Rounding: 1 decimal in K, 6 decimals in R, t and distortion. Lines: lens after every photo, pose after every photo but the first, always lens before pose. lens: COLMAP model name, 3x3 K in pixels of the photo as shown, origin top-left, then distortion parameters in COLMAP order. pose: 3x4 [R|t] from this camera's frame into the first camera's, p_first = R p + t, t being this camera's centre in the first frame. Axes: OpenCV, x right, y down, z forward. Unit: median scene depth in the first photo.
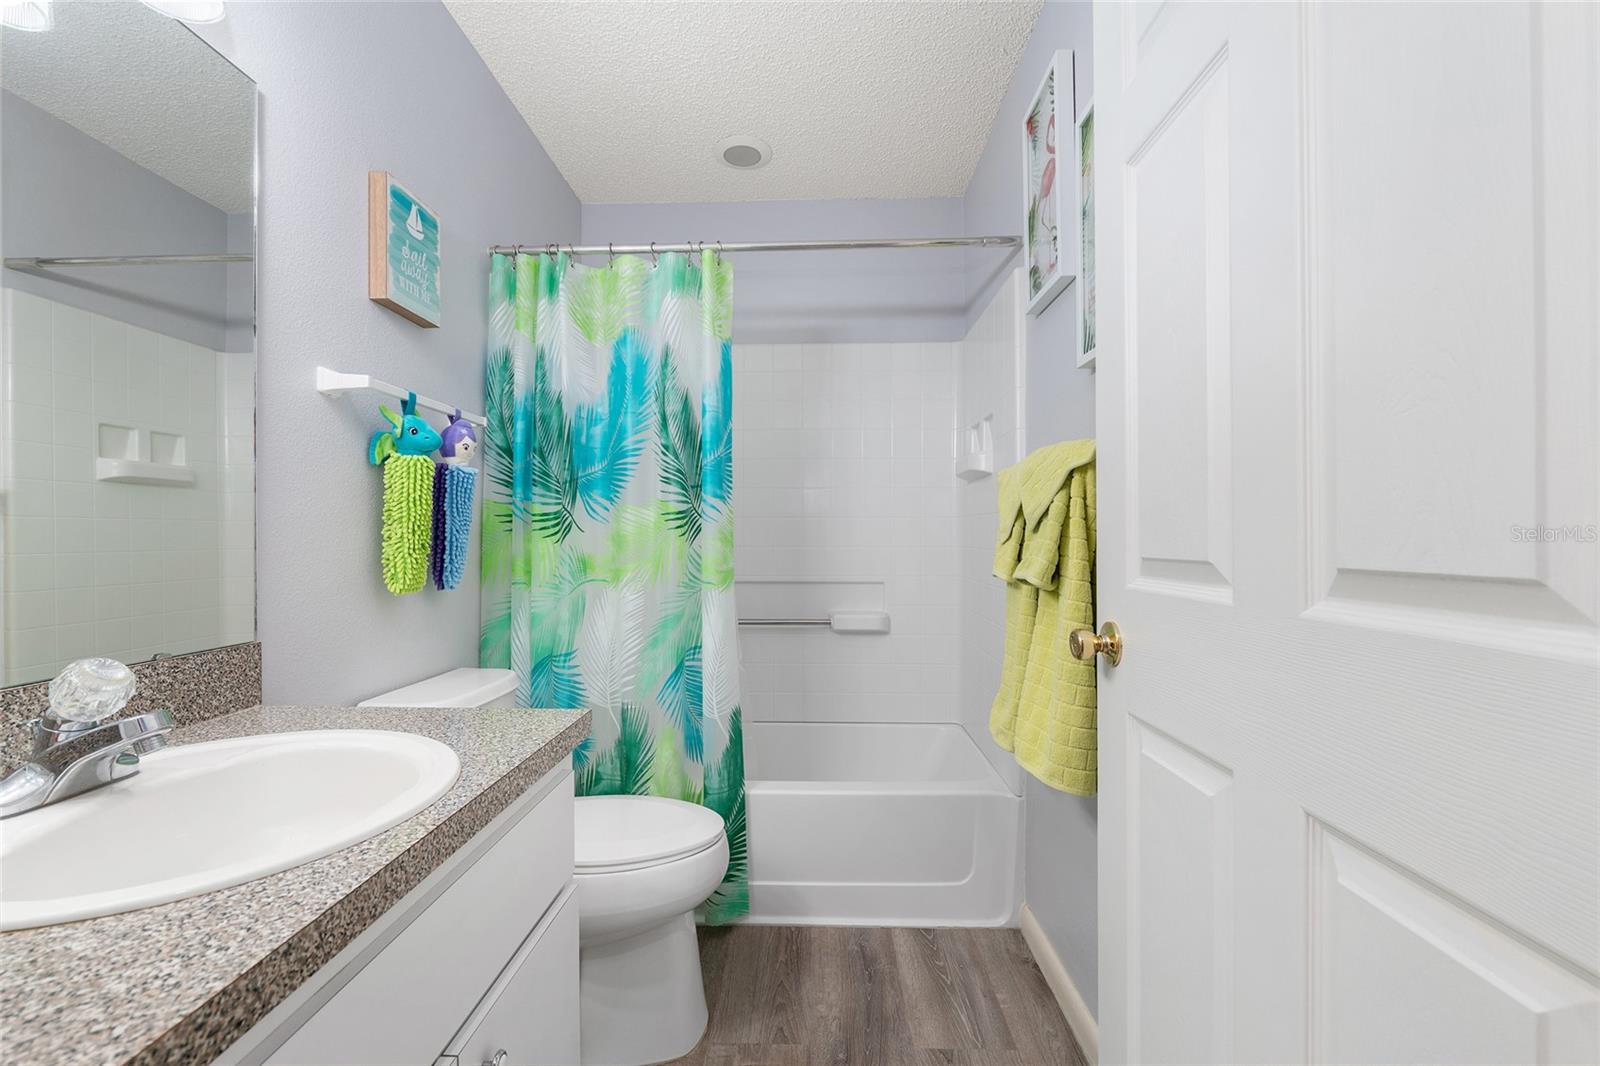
lens RADIAL K [[697.7, 0, 749.9], [0, 697.7, 542.3], [0, 0, 1]] dist [-0.008181, 0.000798]
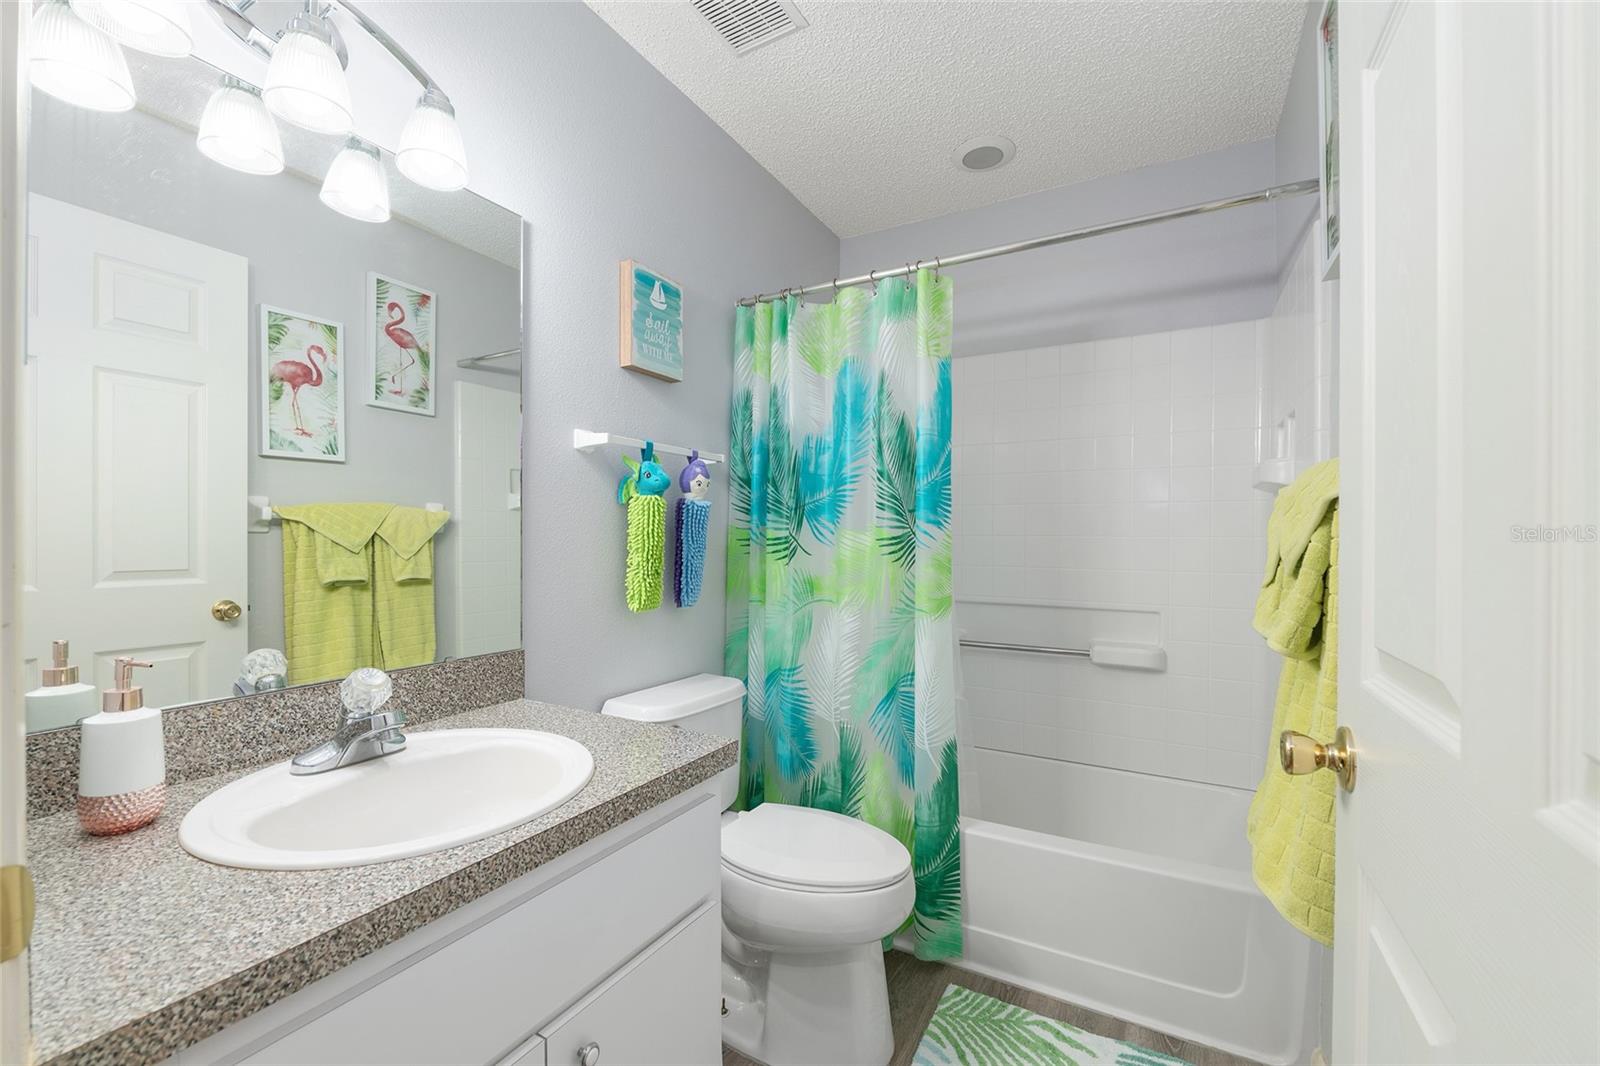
lens RADIAL K [[655.1, 0, 799.3], [0, 655.1, 535.1], [0, 0, 1]] dist [-0.011114, -0.000162]
pose [[0.888259, 0.004092, -0.459325, 0.235505], [-0.000846, 0.999973, 0.007274, -0.060174], [0.459342, -0.006073, 0.888239, 0.118334]]
